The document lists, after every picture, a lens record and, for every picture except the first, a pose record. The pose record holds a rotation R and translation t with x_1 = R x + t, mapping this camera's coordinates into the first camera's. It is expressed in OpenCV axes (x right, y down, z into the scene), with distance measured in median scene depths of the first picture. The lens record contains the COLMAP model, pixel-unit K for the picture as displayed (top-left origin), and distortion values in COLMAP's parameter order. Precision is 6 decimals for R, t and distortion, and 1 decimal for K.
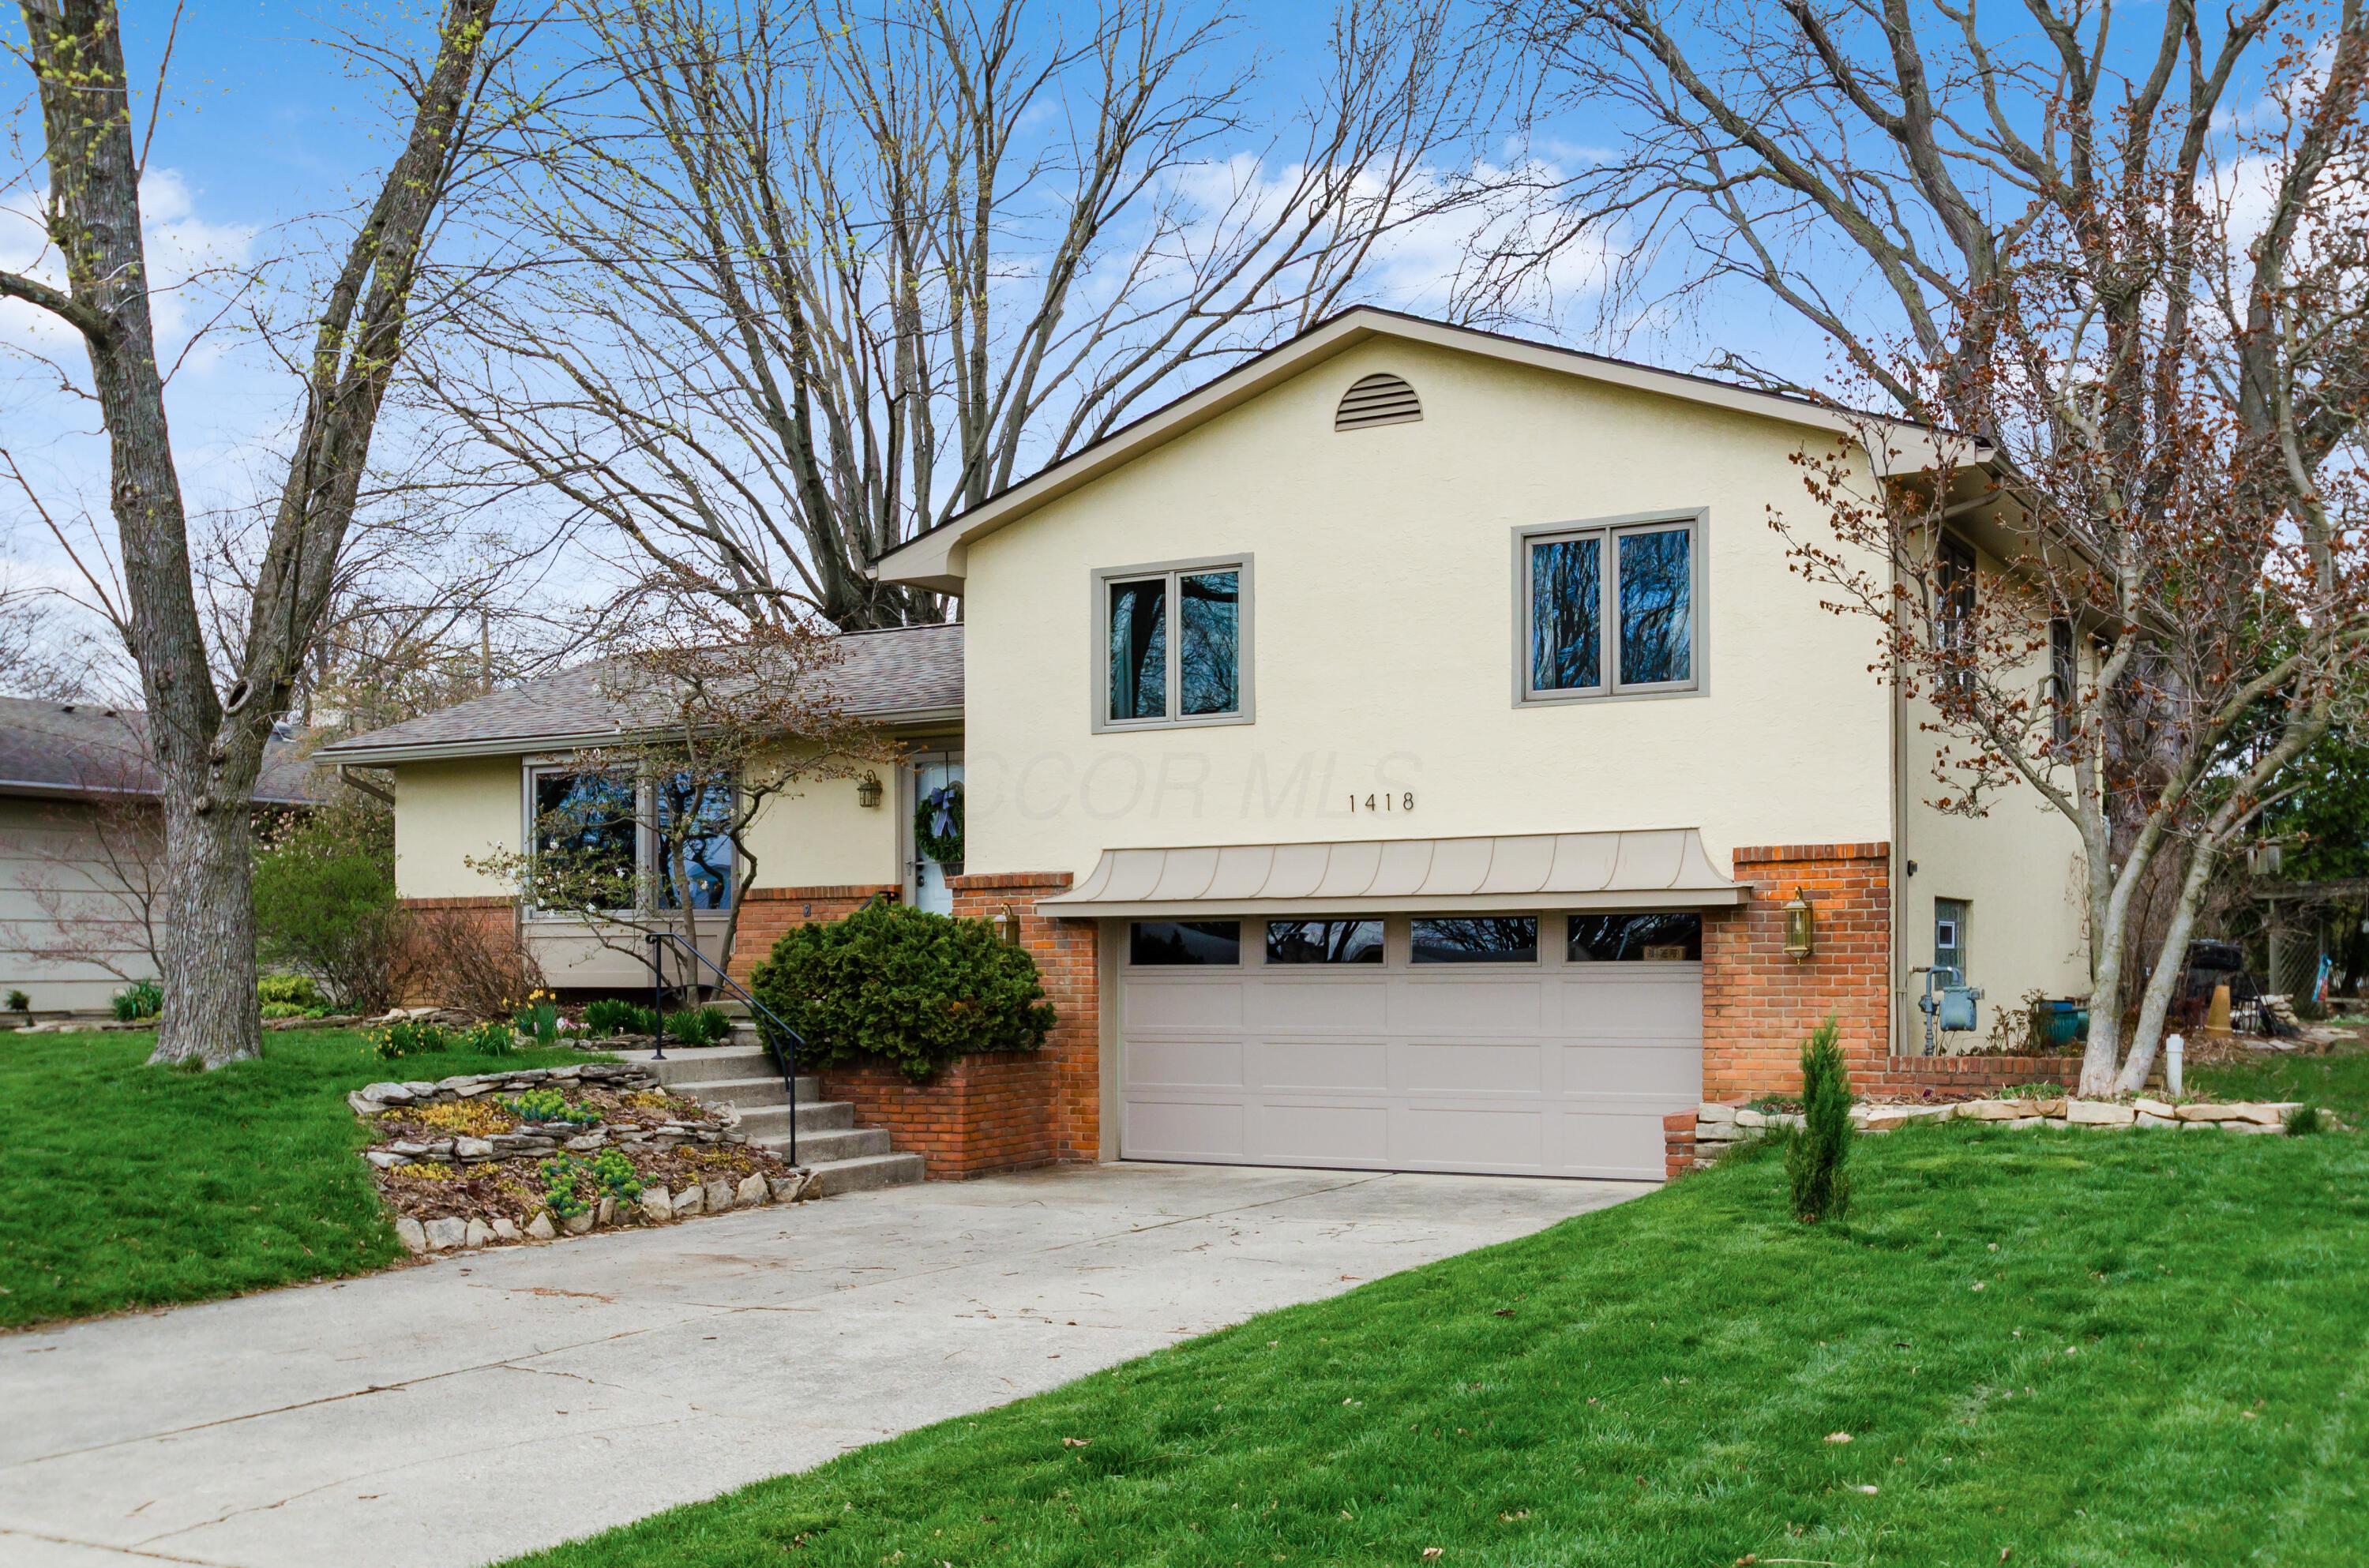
lens RADIAL K [[2420.6, 0, 1192.1], [0, 2420.6, 760.6], [0, 0, 1]] dist [0.001425, 0.000000]
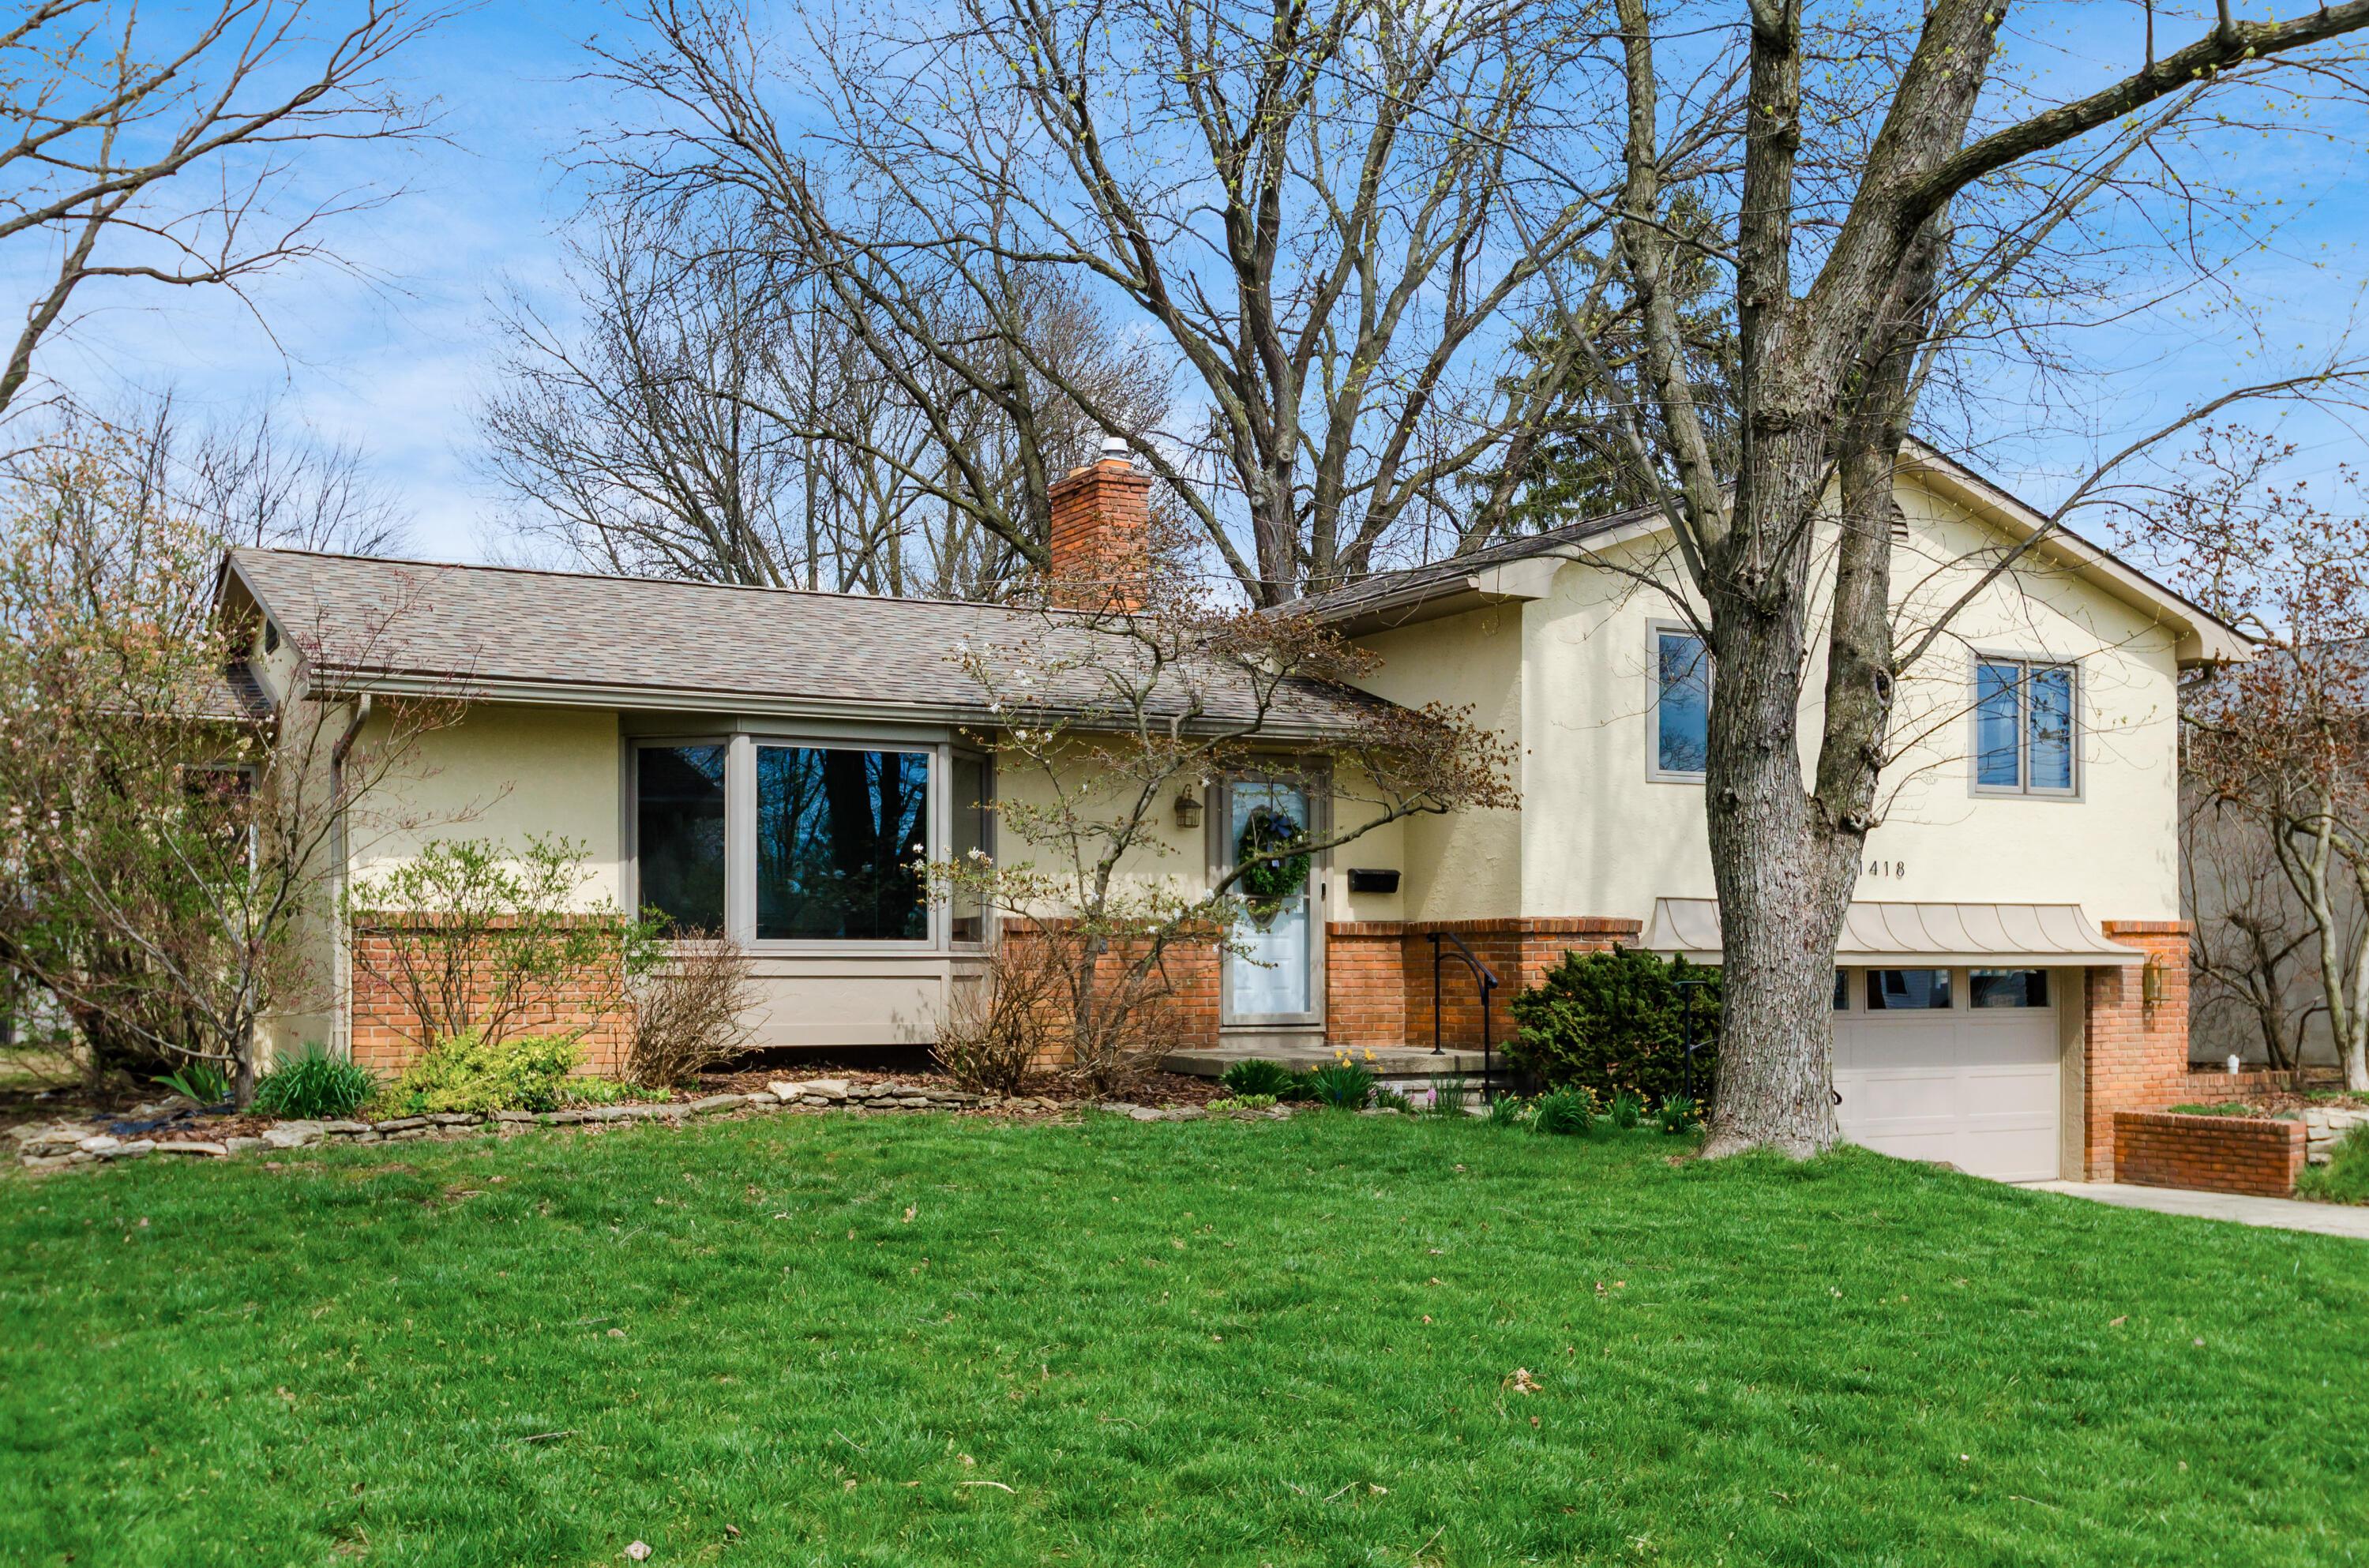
lens RADIAL K [[2420.6, 0, 1196.1], [0, 2420.6, 797.7], [0, 0, 1]] dist [0.001425, 0.000000]
pose [[0.518442, 0.068667, 0.852351, -1.087794], [-0.072483, 0.996712, -0.036209, 0.049813], [-0.852035, -0.043009, 0.521715, 0.699376]]
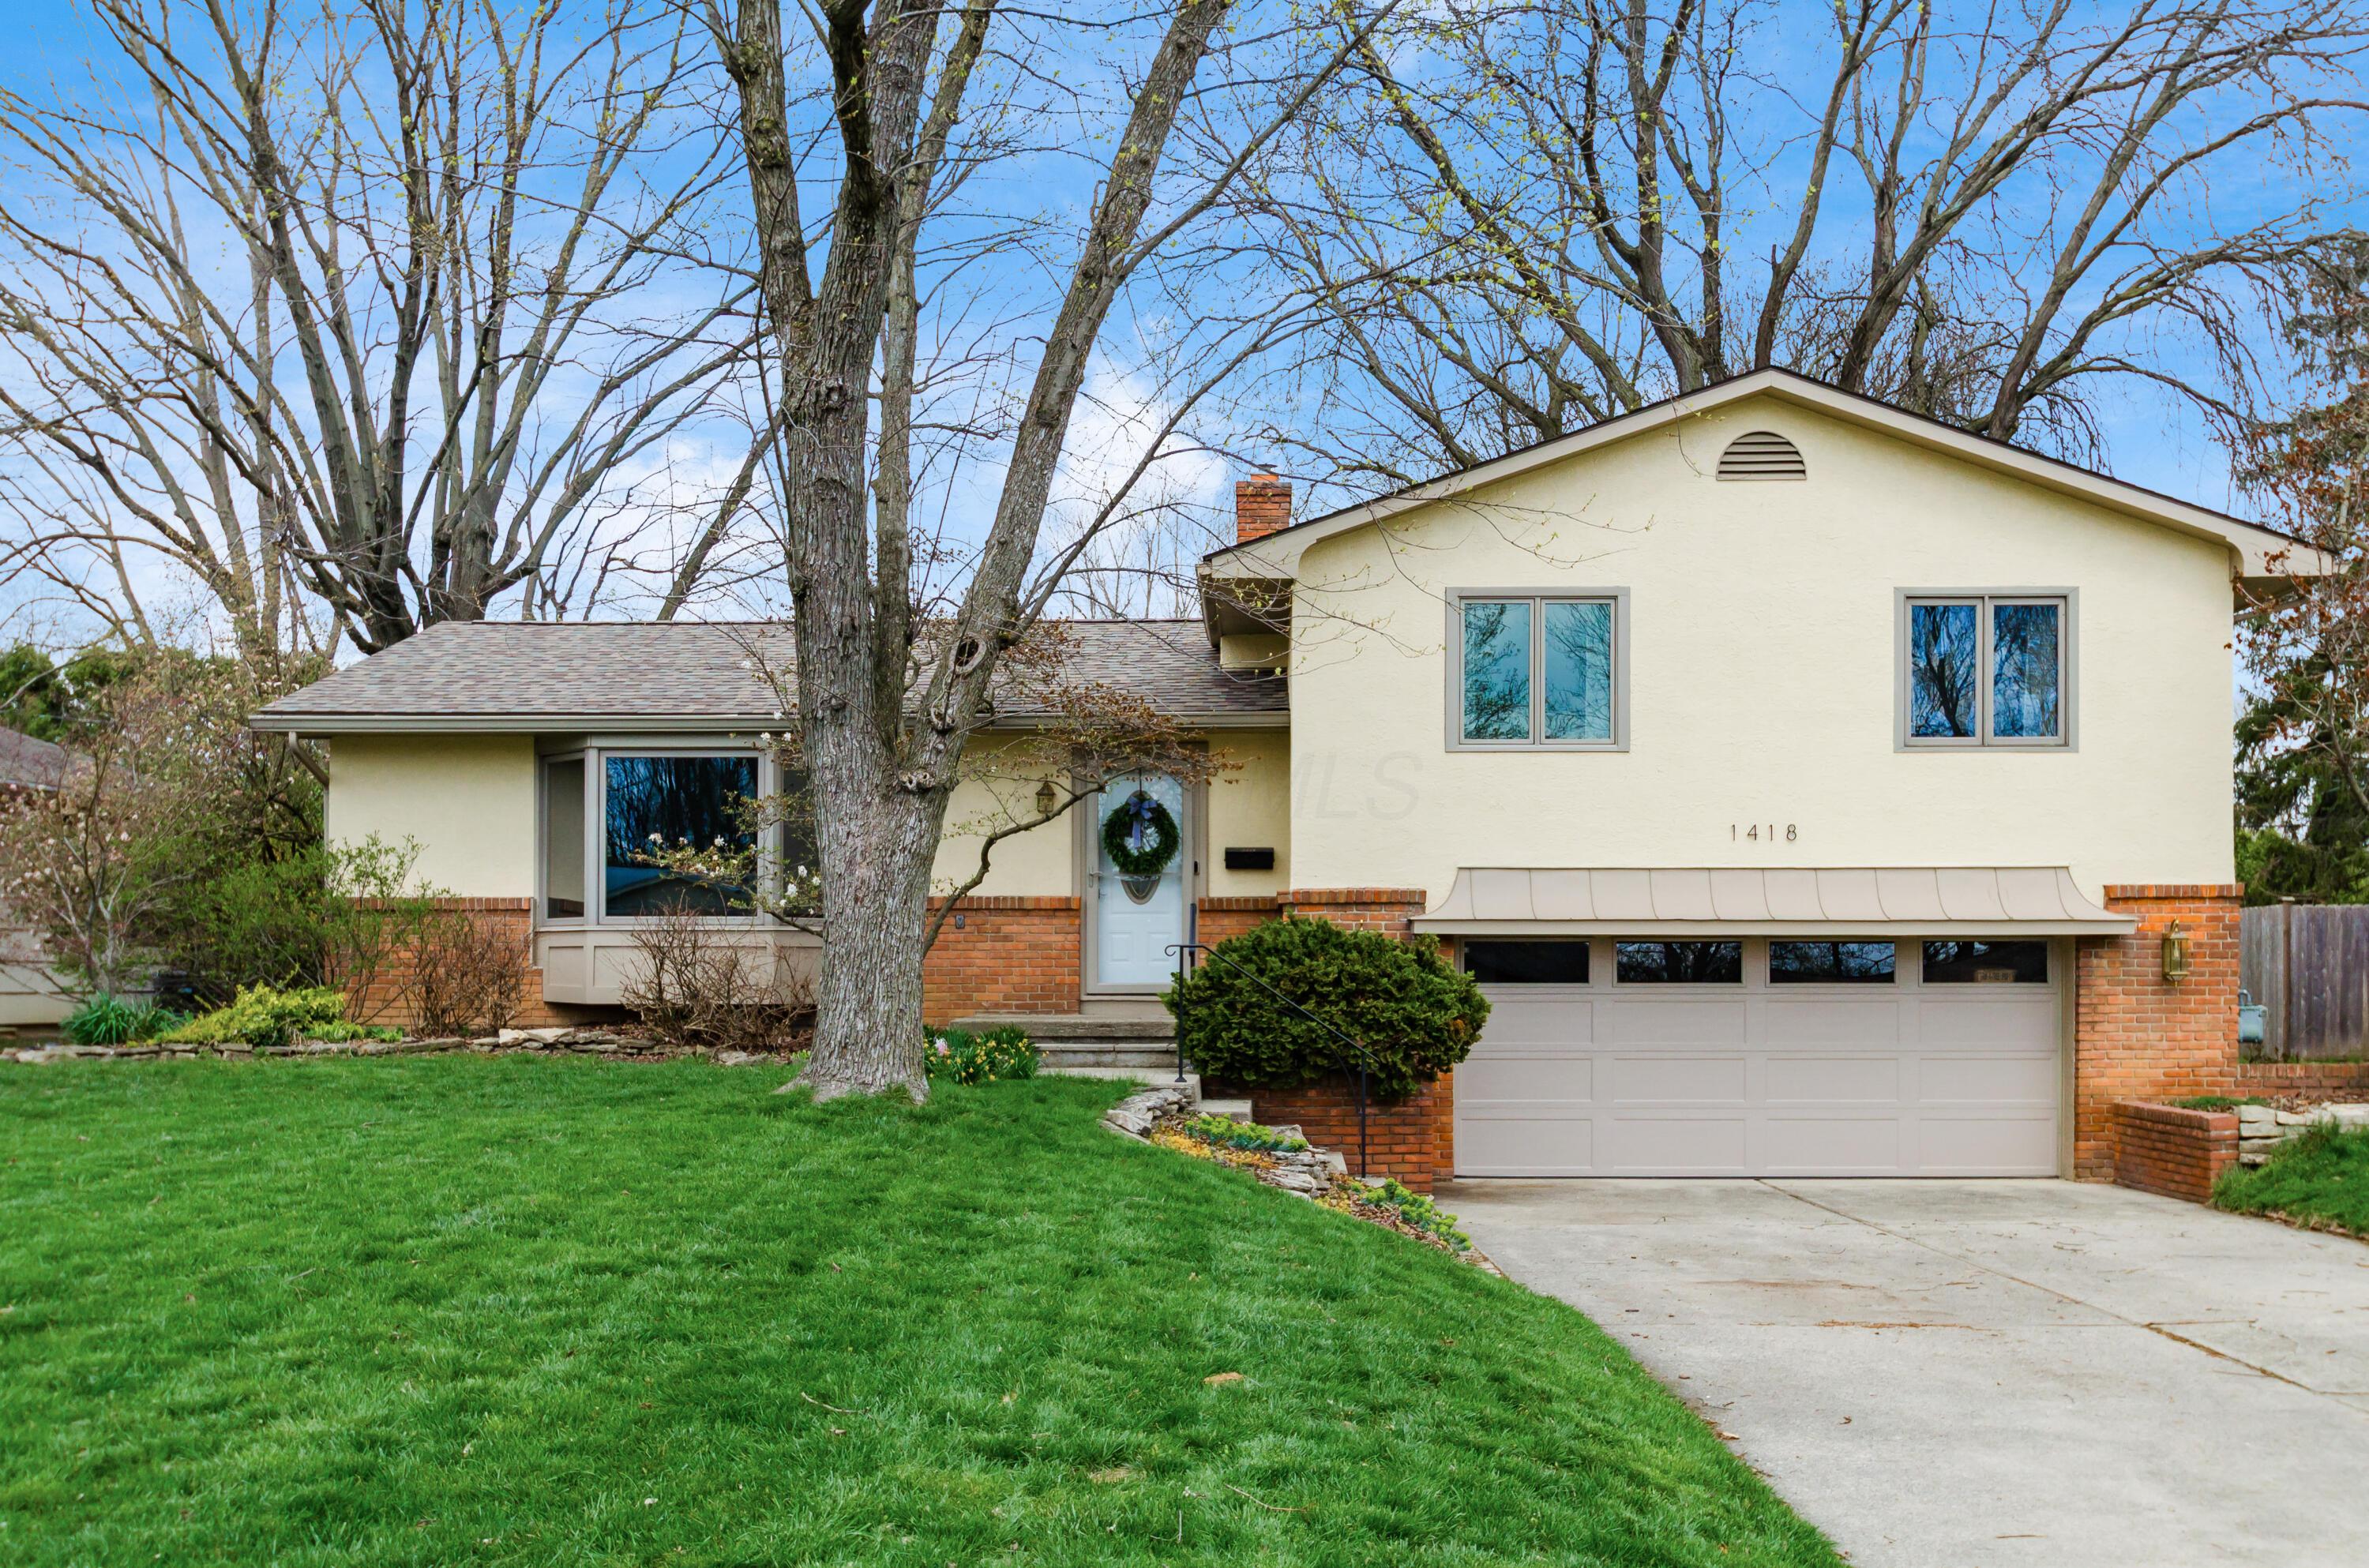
lens RADIAL K [[2294.2, 0, 1199.5], [0, 2294.2, 798.8], [0, 0, 1]] dist [-0.003865, 0.000000]
pose [[0.873312, 0.046689, 0.484918, -0.646574], [-0.047215, 0.998823, -0.011138, 0.025963], [-0.484867, -0.013169, 0.874489, 0.241750]]
